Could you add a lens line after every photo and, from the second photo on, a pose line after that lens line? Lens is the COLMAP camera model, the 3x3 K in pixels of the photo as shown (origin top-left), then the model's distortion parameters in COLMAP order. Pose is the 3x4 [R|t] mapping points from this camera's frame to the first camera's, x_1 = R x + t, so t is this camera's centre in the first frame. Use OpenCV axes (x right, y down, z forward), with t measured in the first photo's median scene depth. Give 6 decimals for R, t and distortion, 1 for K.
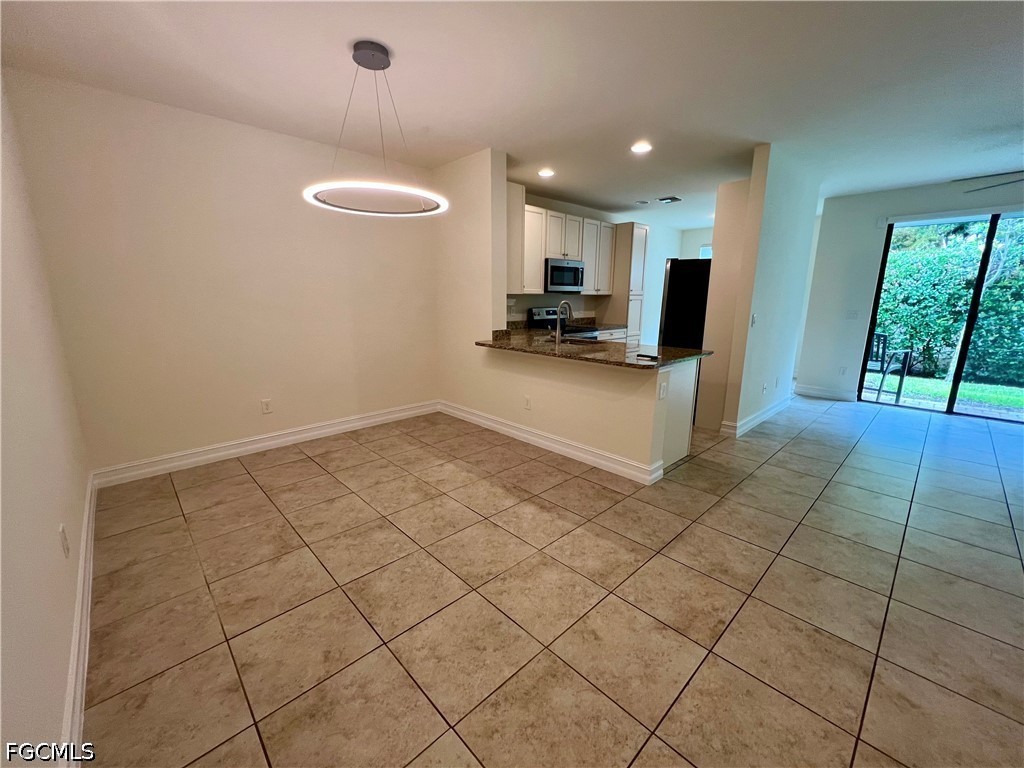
lens RADIAL K [[416.3, 0, 511.5], [0, 416.3, 385.6], [0, 0, 1]] dist [-0.003998, 0.001377]
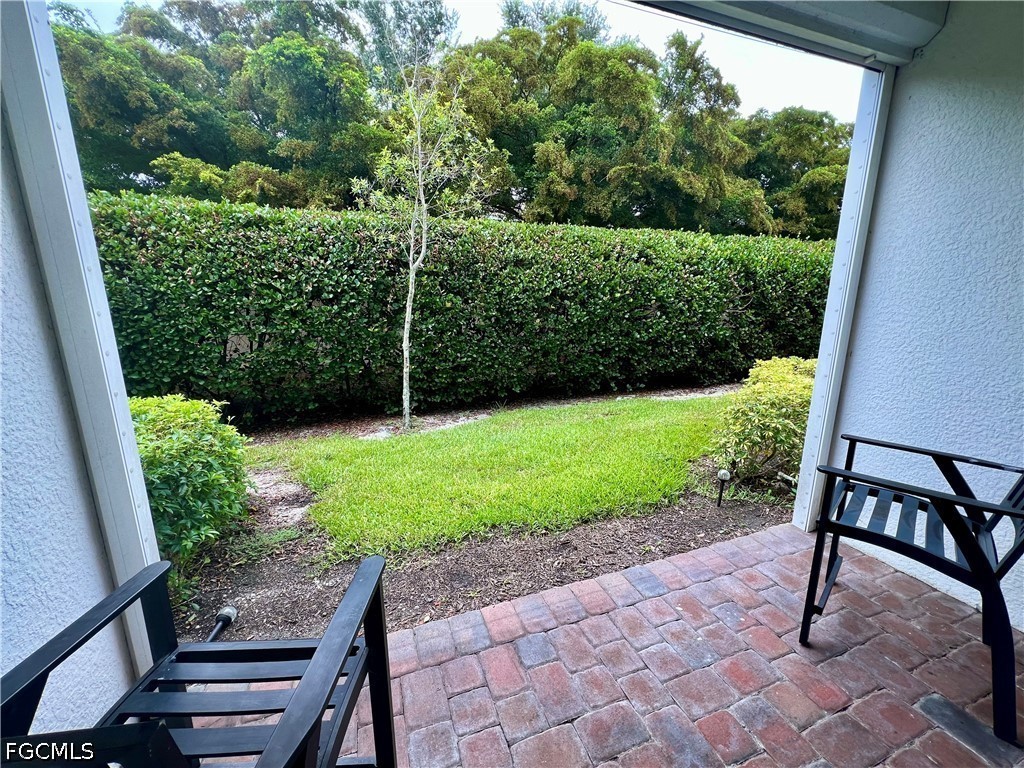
lens RADIAL K [[410.7, 0, 511.1], [0, 410.7, 383.6], [0, 0, 1]] dist [-0.001470, 0.001000]
pose [[0.392137, -0.200845, 0.897714, 1.206656], [0.198928, 0.971298, 0.130412, -0.248871], [-0.898140, 0.127441, 0.420836, 1.247082]]
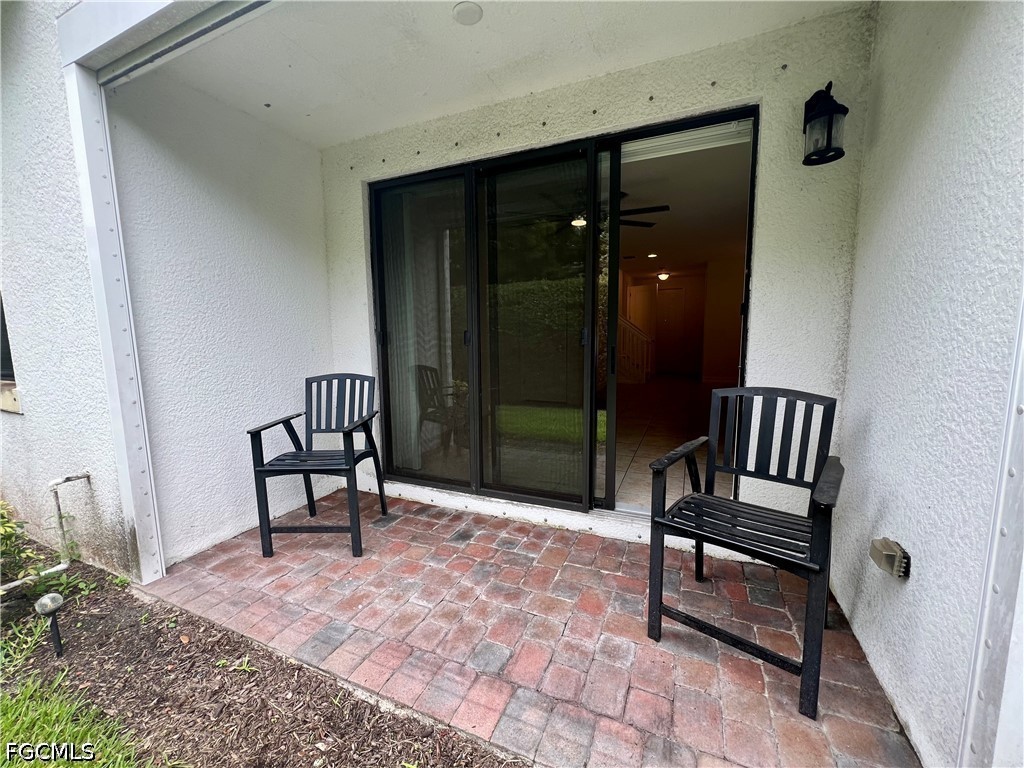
lens RADIAL K [[410.7, 0, 512.1], [0, 410.7, 383.2], [0, 0, 1]] dist [-0.001470, 0.001000]
pose [[-0.922273, 0.053026, -0.382885, 1.668680], [-0.076570, 0.945854, 0.315431, -0.321136], [0.378880, 0.320231, -0.868275, 1.722954]]
